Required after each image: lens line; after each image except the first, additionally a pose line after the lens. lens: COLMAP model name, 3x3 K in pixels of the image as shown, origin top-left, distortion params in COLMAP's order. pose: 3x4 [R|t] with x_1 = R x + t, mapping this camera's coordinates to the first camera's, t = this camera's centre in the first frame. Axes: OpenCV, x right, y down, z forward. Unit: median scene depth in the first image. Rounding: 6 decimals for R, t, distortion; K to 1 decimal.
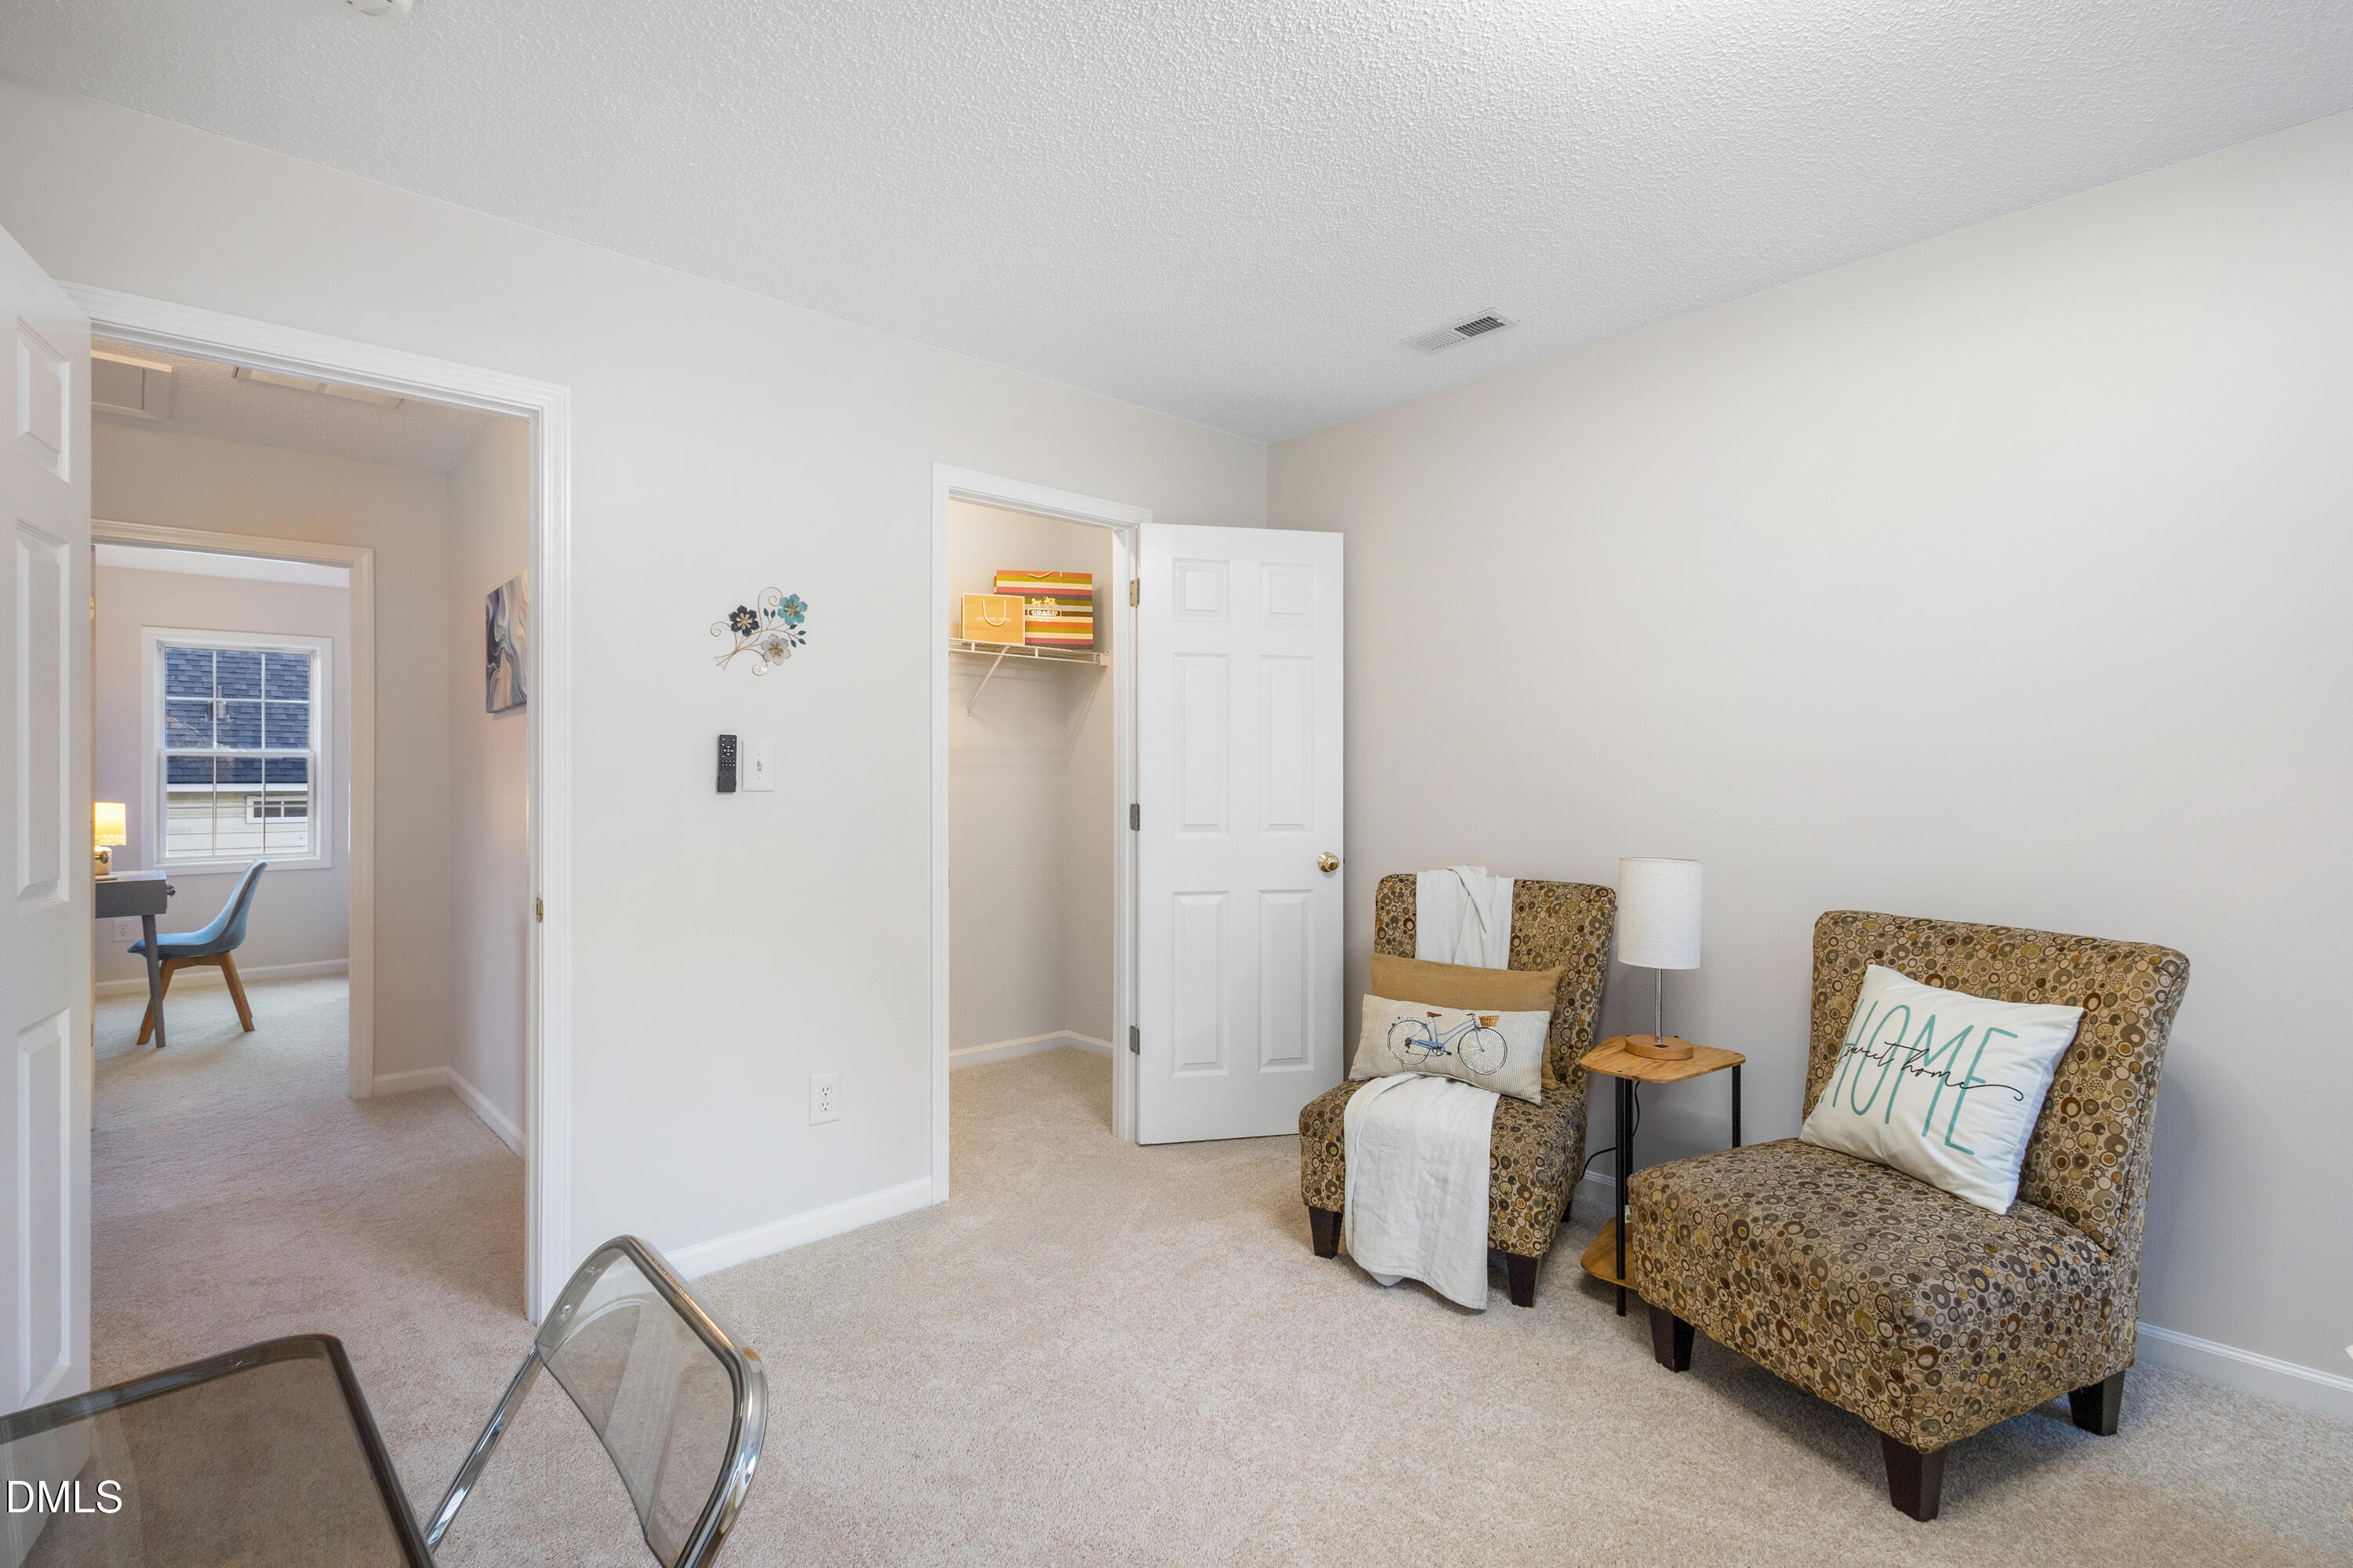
lens RADIAL K [[1105.9, 0, 1167.1], [0, 1105.9, 784.1], [0, 0, 1]] dist [0.009981, -0.000760]
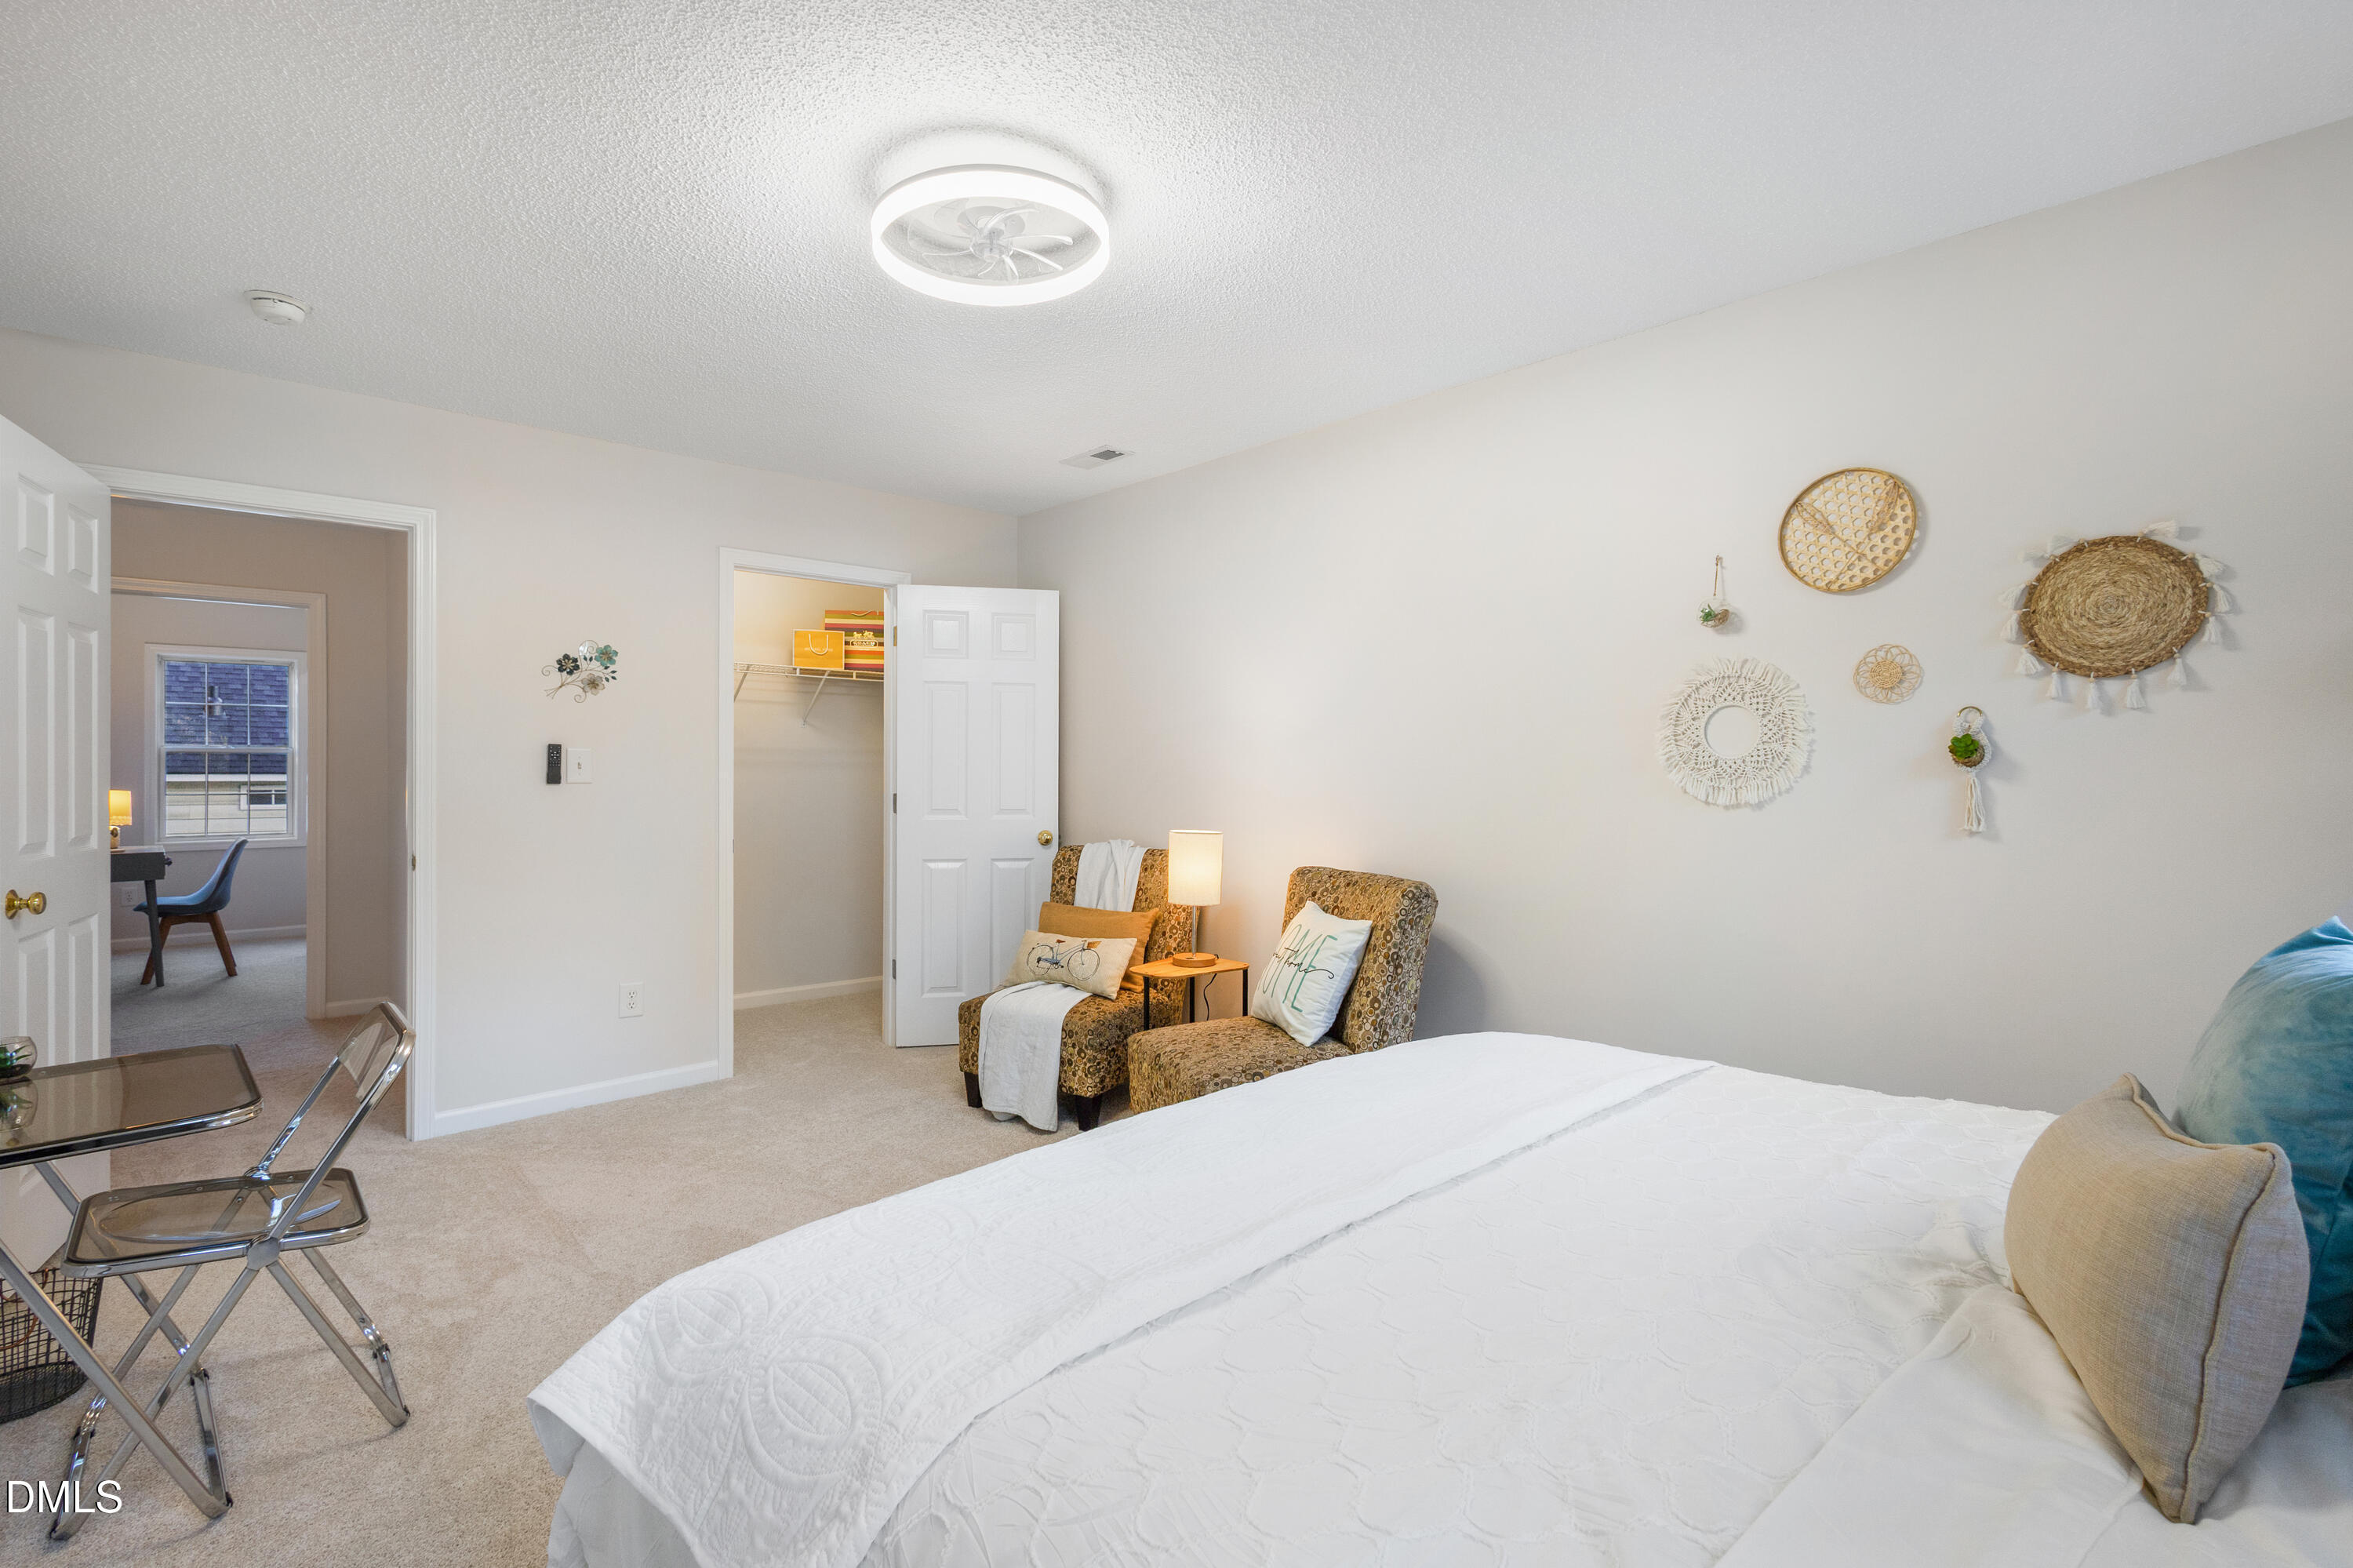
lens RADIAL K [[1105.9, 0, 1196.7], [0, 1105.9, 782.7], [0, 0, 1]] dist [0.009981, -0.000760]
pose [[0.999923, 0.003570, 0.011858, 0.386975], [-0.003632, 0.999980, 0.005216, -0.004379], [-0.011839, -0.005259, 0.999916, -0.416725]]
